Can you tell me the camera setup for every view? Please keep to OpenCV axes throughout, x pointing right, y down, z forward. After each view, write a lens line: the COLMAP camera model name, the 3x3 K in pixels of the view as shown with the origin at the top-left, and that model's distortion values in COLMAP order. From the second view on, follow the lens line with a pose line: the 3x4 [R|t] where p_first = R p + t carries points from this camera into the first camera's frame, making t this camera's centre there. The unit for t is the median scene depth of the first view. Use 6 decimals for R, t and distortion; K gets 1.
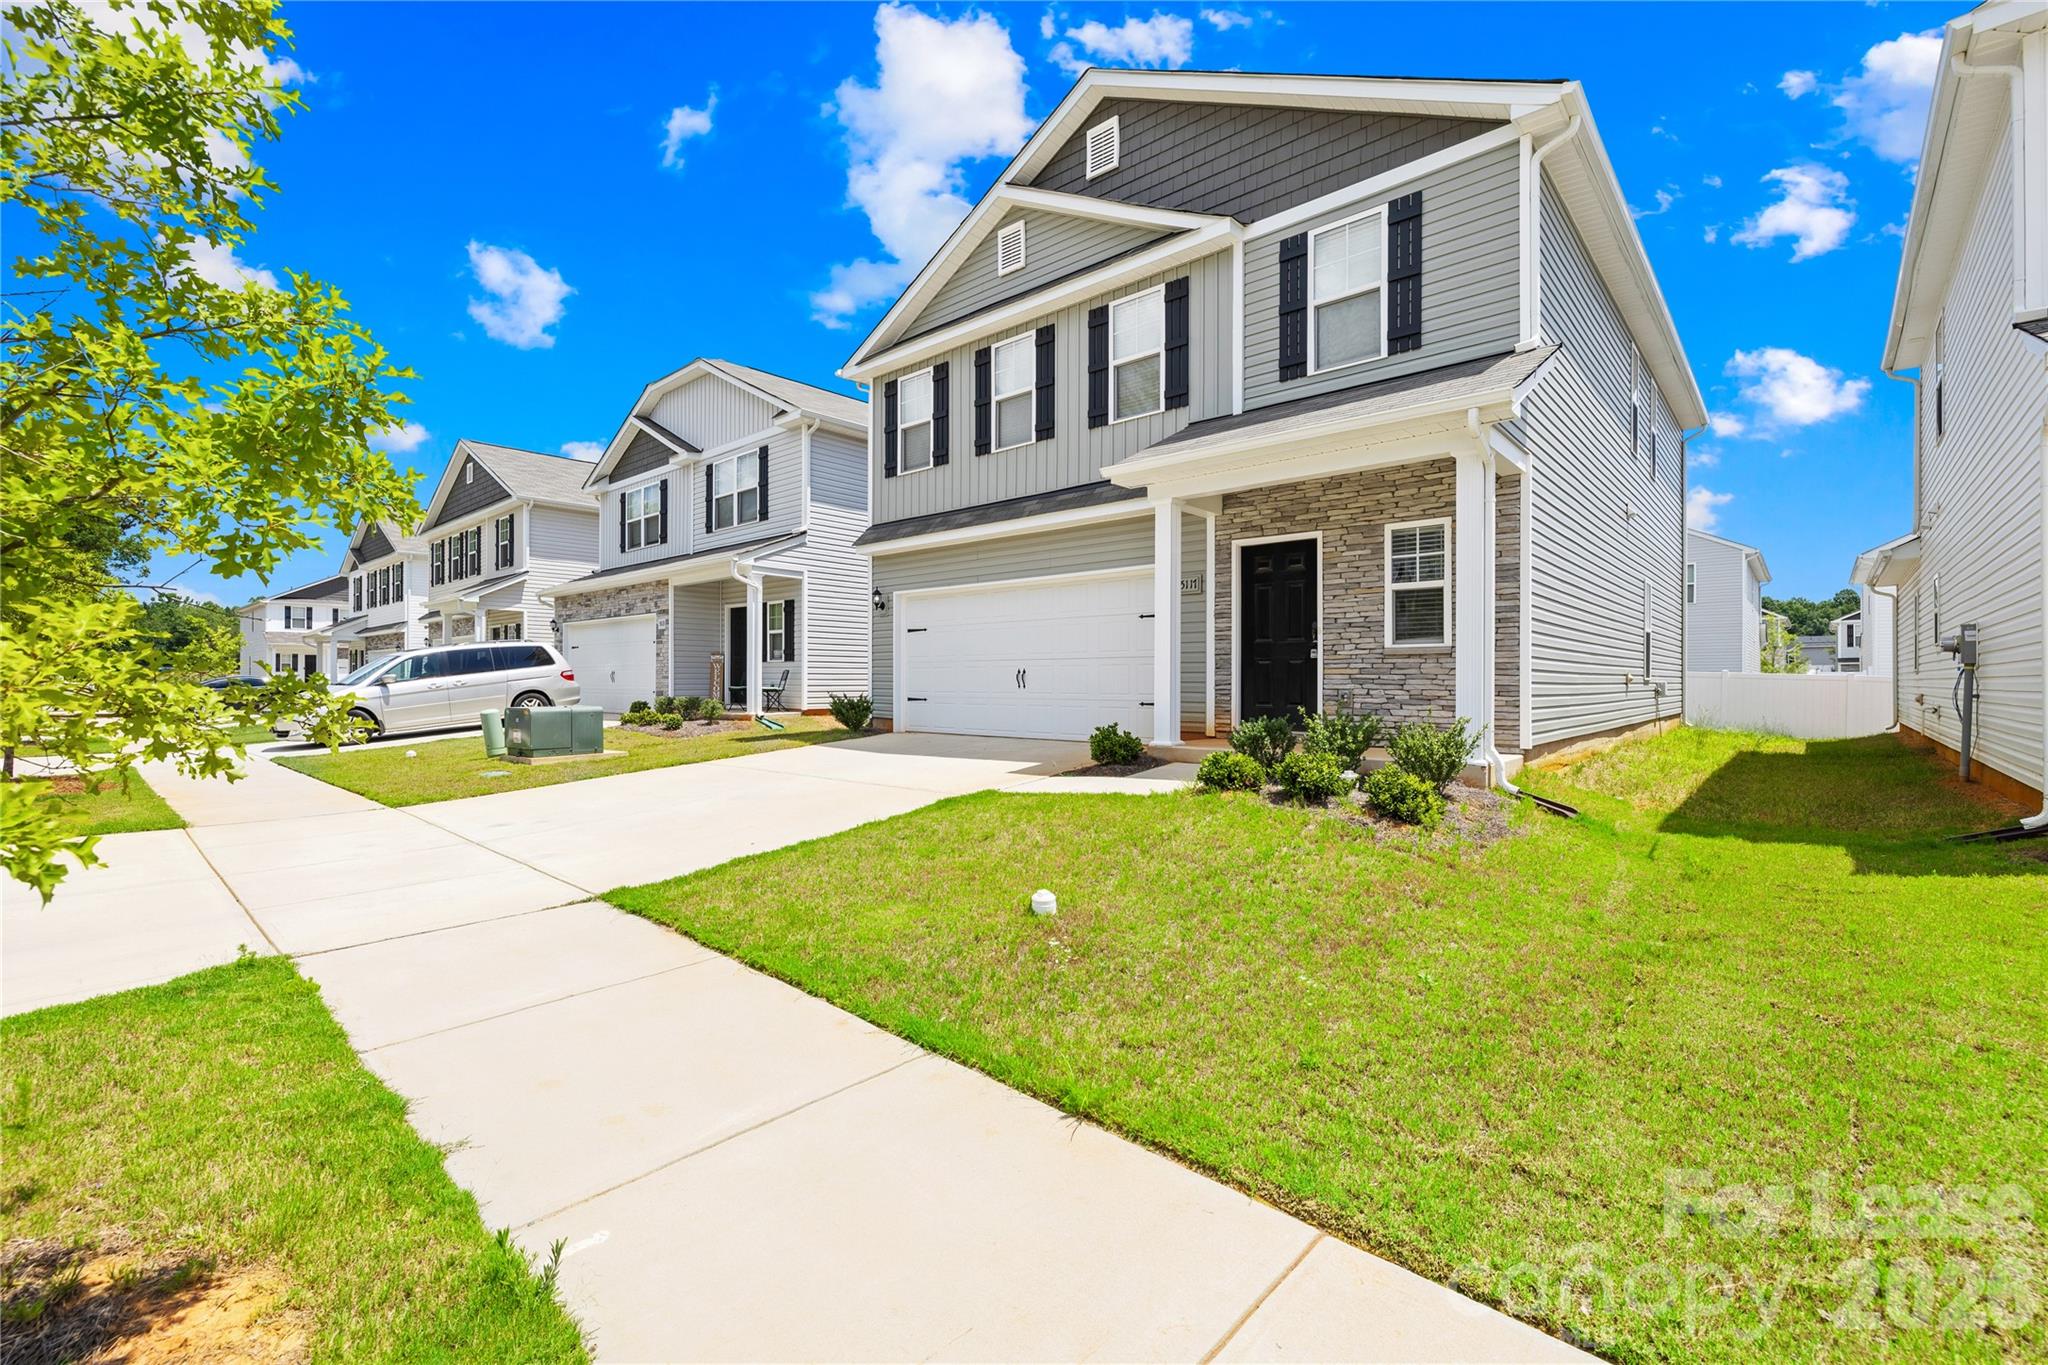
lens RADIAL K [[868.9, 0, 1011.4], [0, 868.9, 679.6], [0, 0, 1]] dist [0.000887, 0.000649]
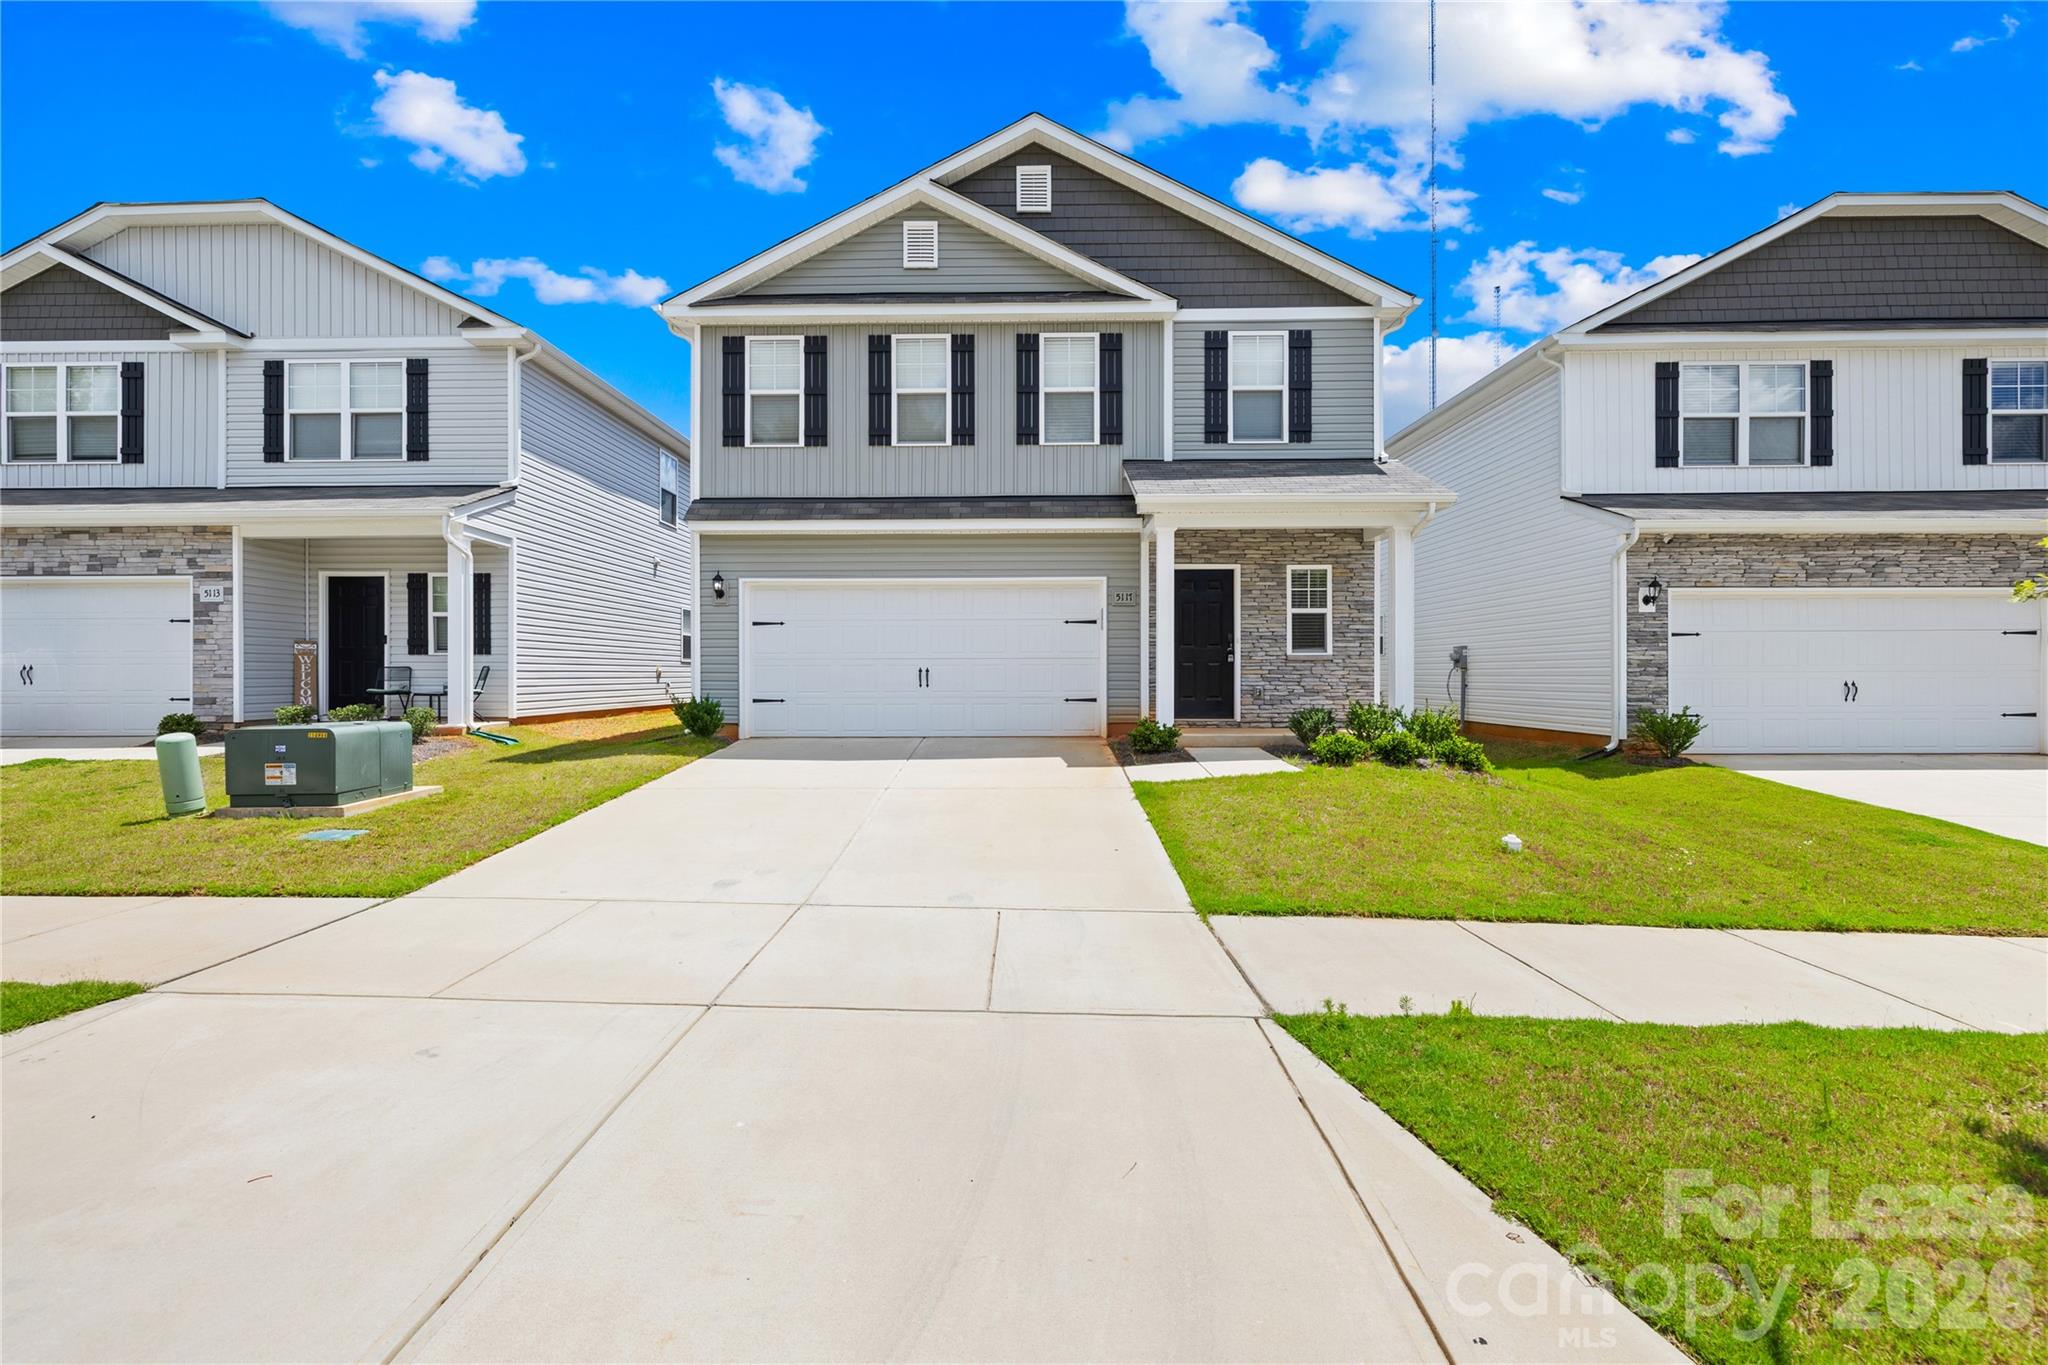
lens RADIAL K [[867.2, 0, 997.9], [0, 867.2, 678.1], [0, 0, 1]] dist [0.000353, 0.000101]
pose [[0.752770, -0.004698, 0.658267, -0.678592], [0.001511, 0.999984, 0.005408, -0.006820], [-0.658282, -0.003077, 0.752765, 0.224855]]
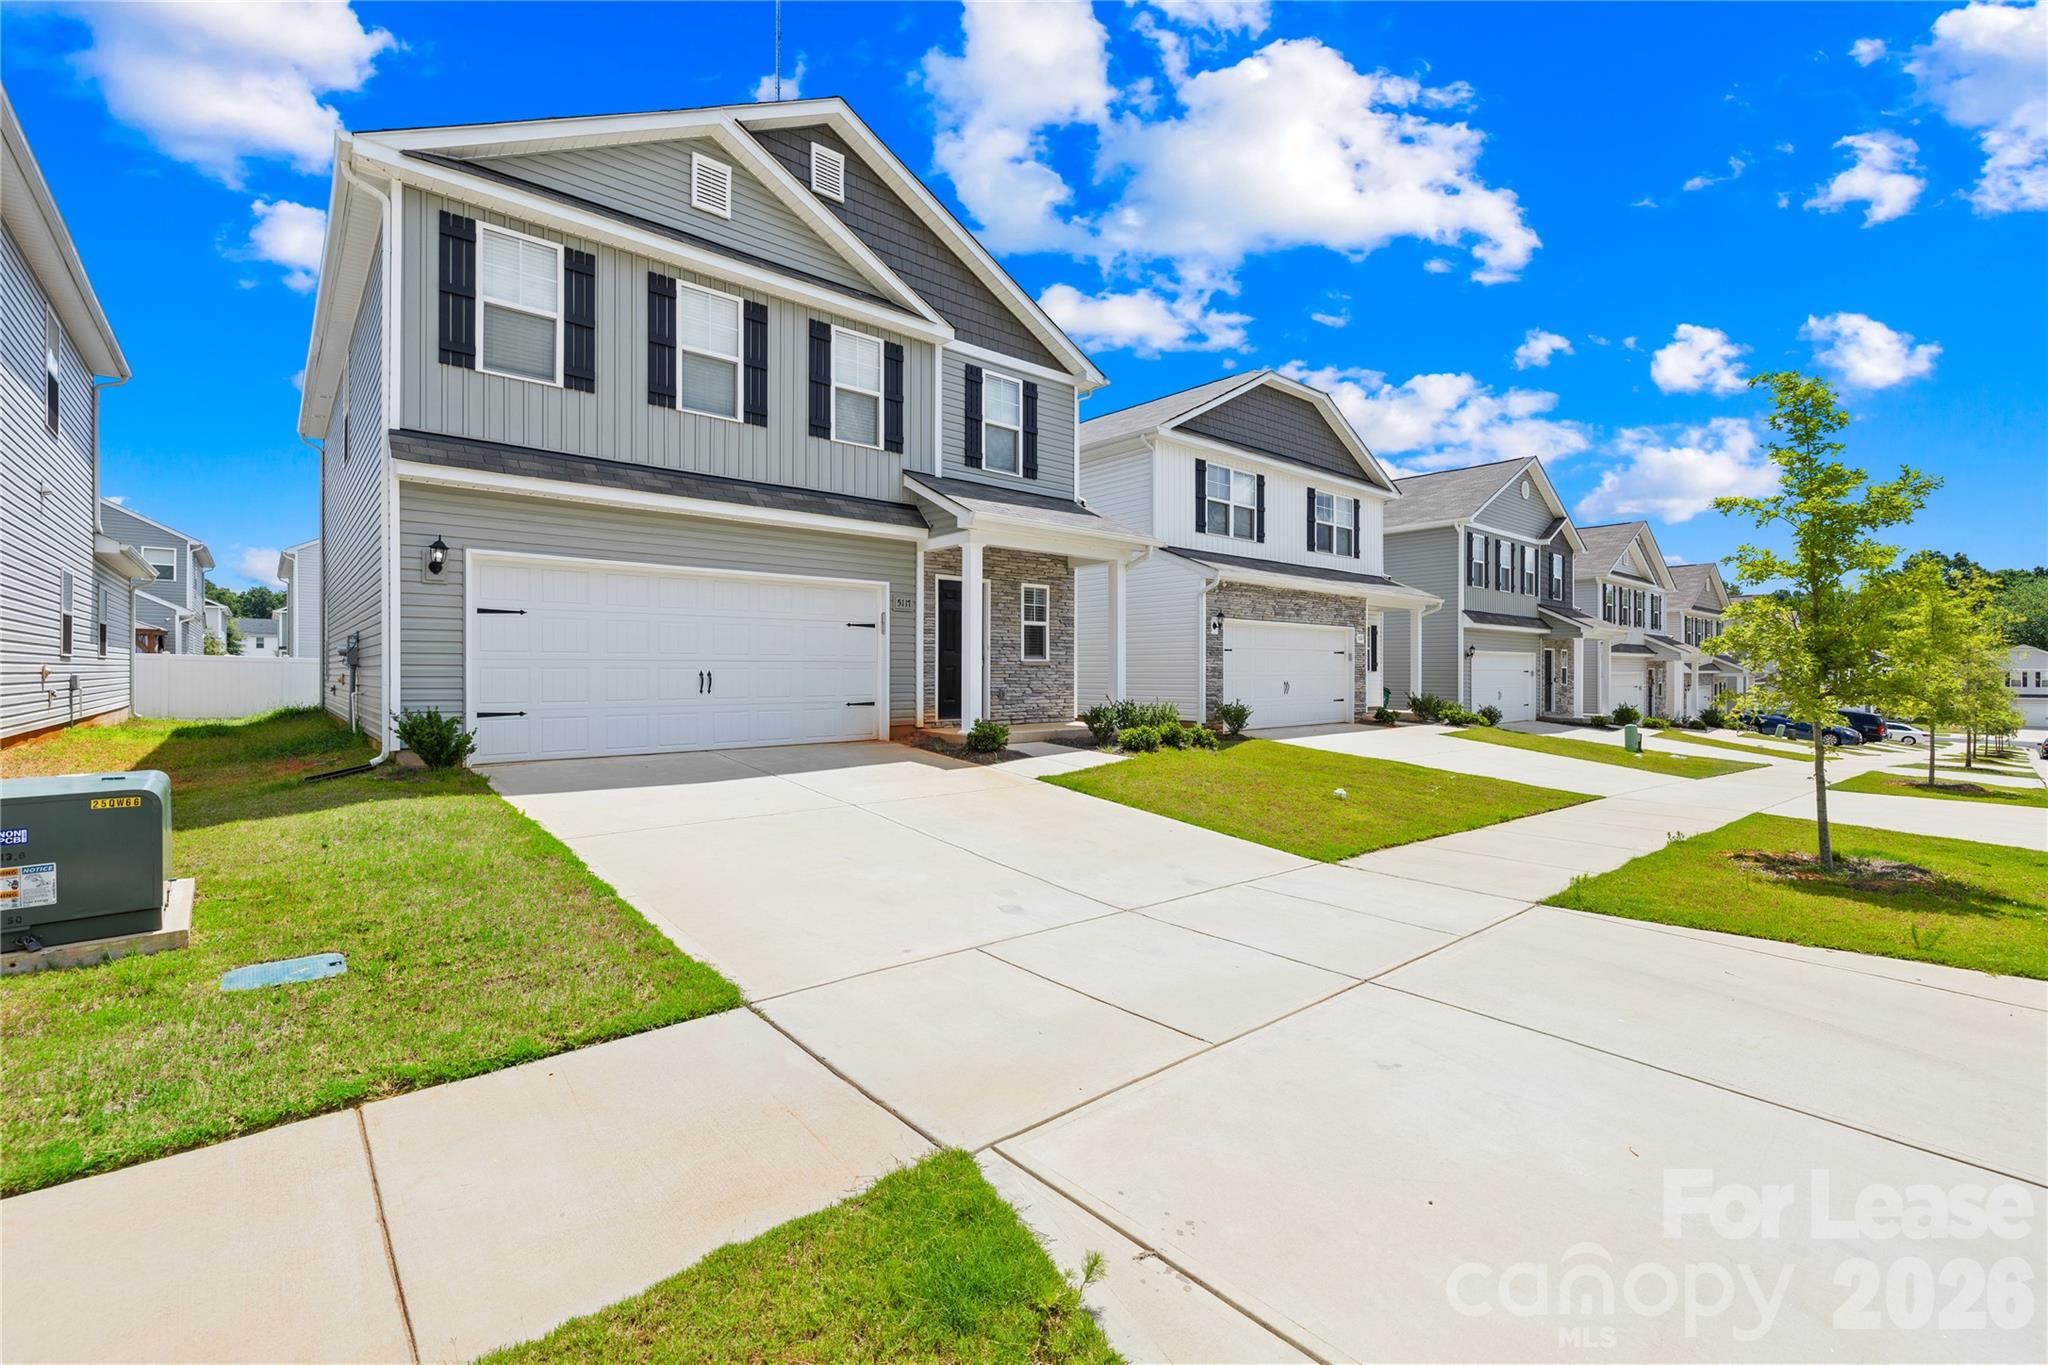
lens RADIAL K [[881.1, 0, 1020.8], [0, 881.1, 674.9], [0, 0, 1]] dist [-0.001477, -0.000068]
pose [[0.107694, -0.005528, 0.994169, -0.971894], [-0.003198, 0.999977, 0.005906, -0.017168], [-0.994179, -0.003816, 0.107674, 0.689504]]
